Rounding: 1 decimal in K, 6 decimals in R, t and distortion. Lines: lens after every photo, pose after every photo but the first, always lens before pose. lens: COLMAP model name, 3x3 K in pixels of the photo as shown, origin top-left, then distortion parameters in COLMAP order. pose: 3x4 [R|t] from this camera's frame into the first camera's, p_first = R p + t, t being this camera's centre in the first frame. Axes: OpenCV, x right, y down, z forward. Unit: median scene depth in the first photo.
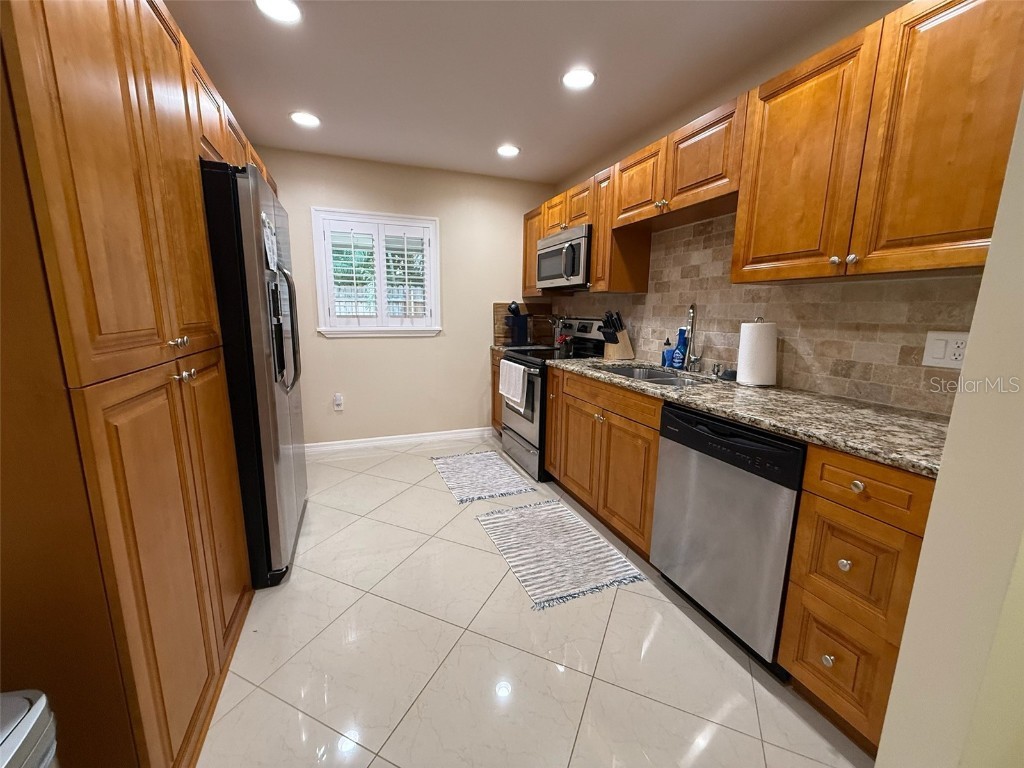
lens RADIAL K [[406.6, 0, 509.2], [0, 406.6, 384.4], [0, 0, 1]] dist [-0.001145, 0.000101]
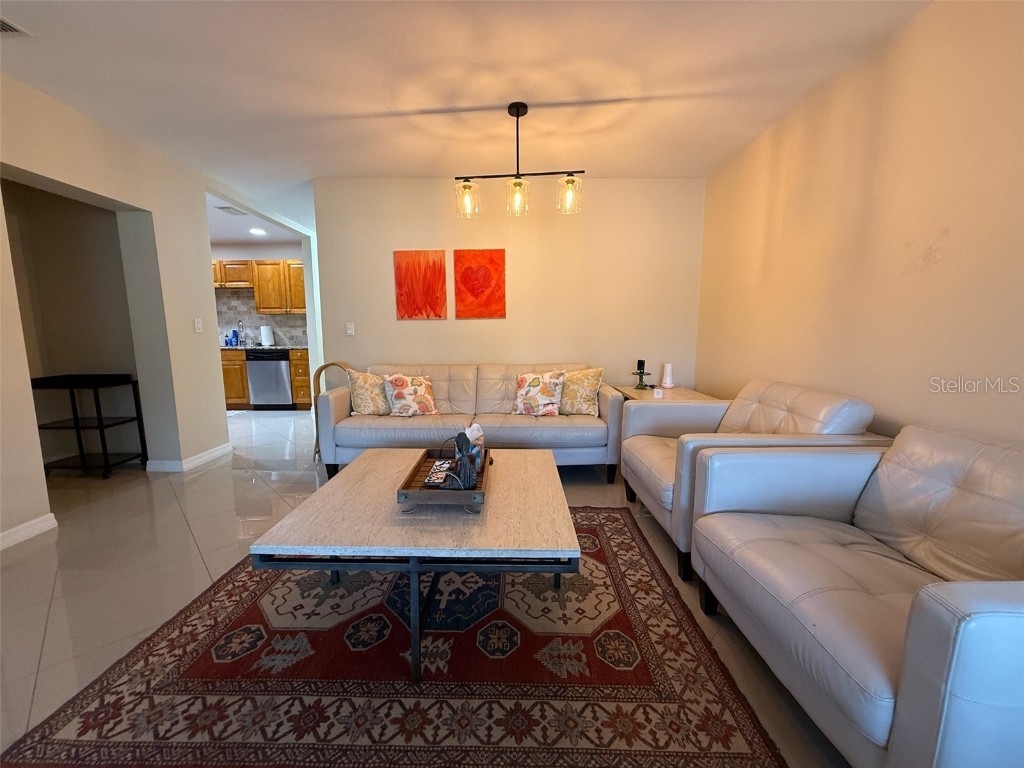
lens RADIAL K [[406.6, 0, 509.2], [0, 406.6, 384.4], [0, 0, 1]] dist [-0.001145, 0.000101]
pose [[0.365170, -0.132340, 0.921486, -1.318298], [0.174573, 0.982019, 0.071853, 0.313053], [-0.914426, 0.134628, 0.381707, -1.490003]]
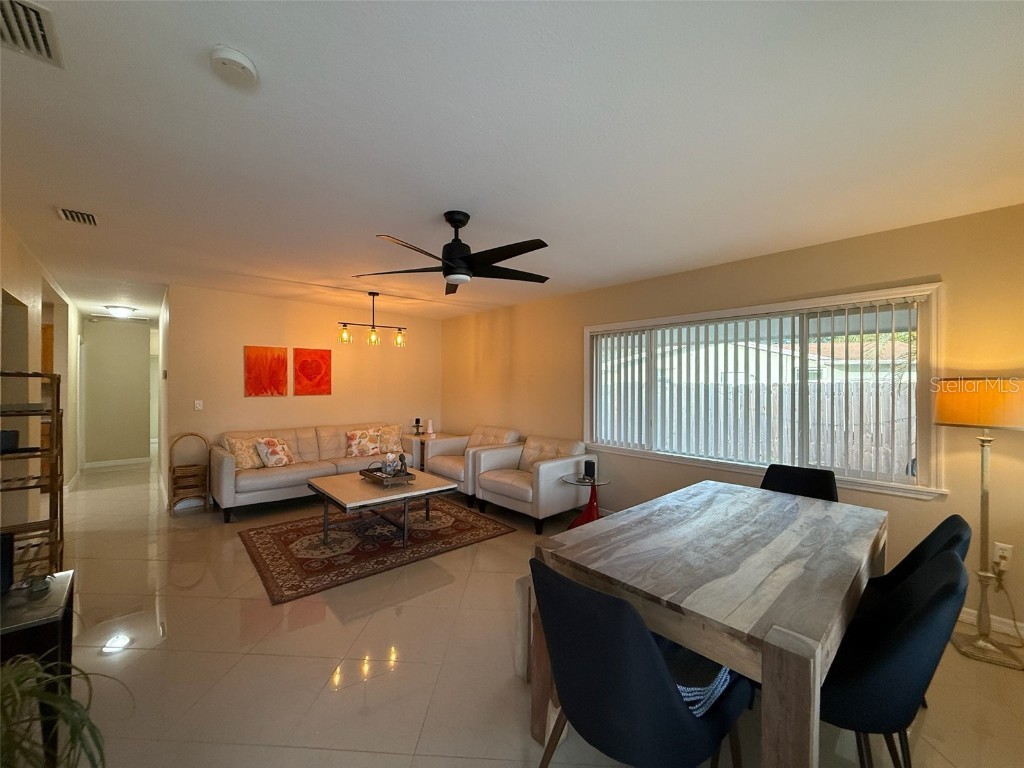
lens RADIAL K [[406.6, 0, 509.2], [0, 406.6, 384.4], [0, 0, 1]] dist [-0.001145, 0.000101]
pose [[-0.362484, -0.012059, 0.931912, -2.339246], [0.159091, 0.984440, 0.074620, 0.112895], [-0.918311, 0.175307, -0.354925, -1.057484]]
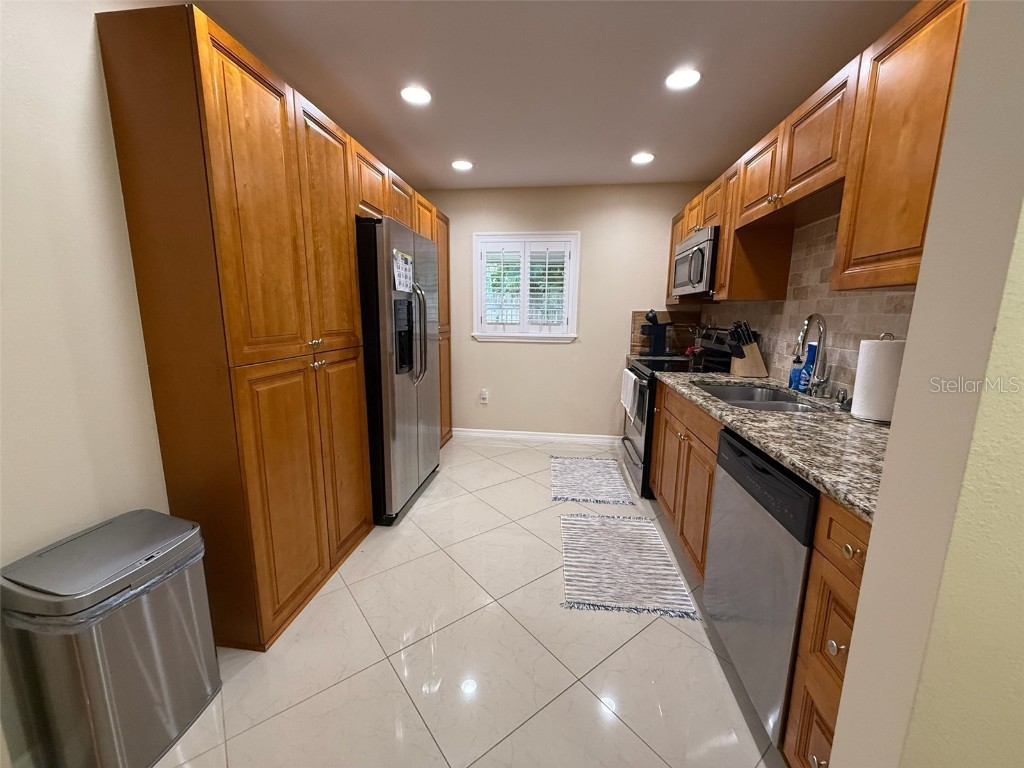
lens RADIAL K [[406.6, 0, 509.2], [0, 406.6, 384.4], [0, 0, 1]] dist [-0.001145, 0.000101]
pose [[0.881810, 0.079346, -0.464882, 0.267172], [-0.084910, 0.996348, 0.008996, -0.010820], [0.463898, 0.031540, 0.885327, -0.009110]]
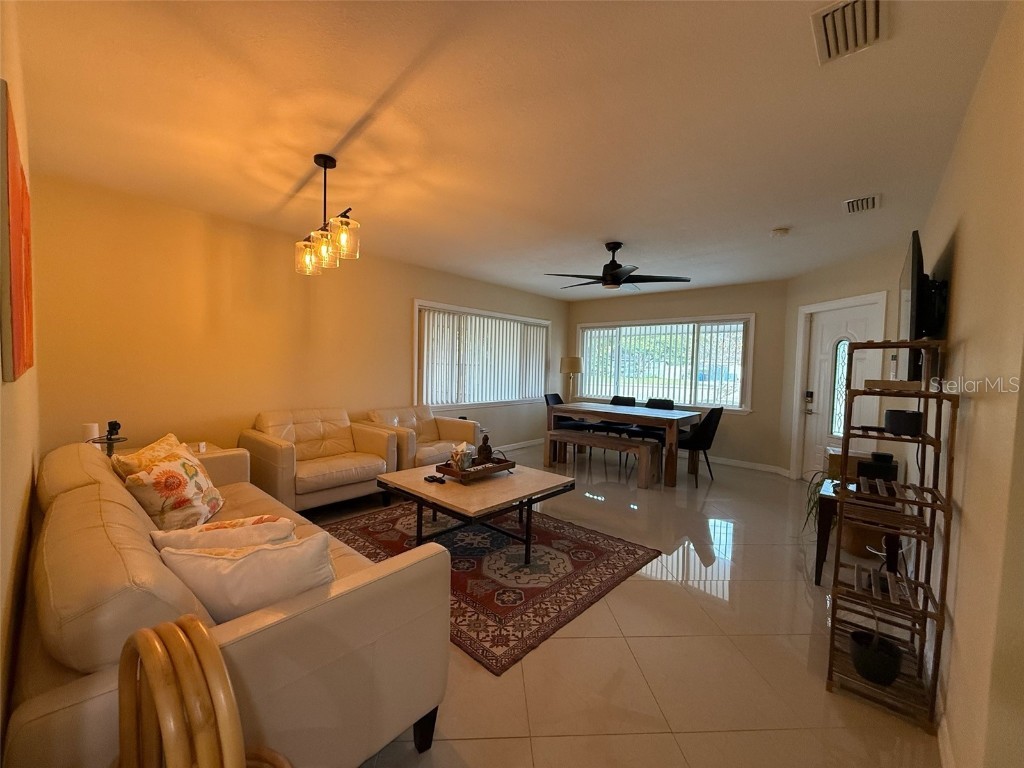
lens RADIAL K [[406.6, 0, 509.2], [0, 406.6, 384.4], [0, 0, 1]] dist [-0.001145, 0.000101]
pose [[-0.888337, -0.011981, -0.459035, -0.273033], [-0.118377, 0.971846, 0.203720, -0.002172], [0.443671, 0.235311, -0.864746, -0.093966]]
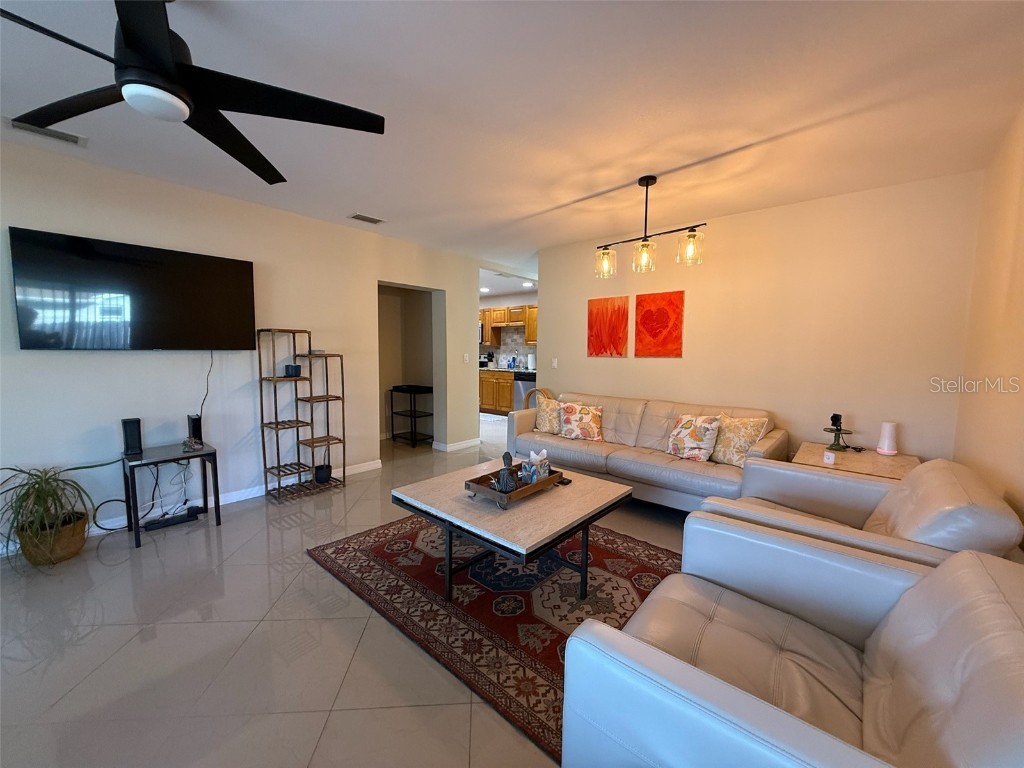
lens RADIAL K [[406.6, 0, 509.2], [0, 406.6, 384.4], [0, 0, 1]] dist [-0.001145, 0.000101]
pose [[0.885682, -0.039663, 0.462595, -1.185786], [0.081611, 0.994131, -0.071015, 0.333434], [-0.457063, 0.100649, 0.883721, -1.972257]]
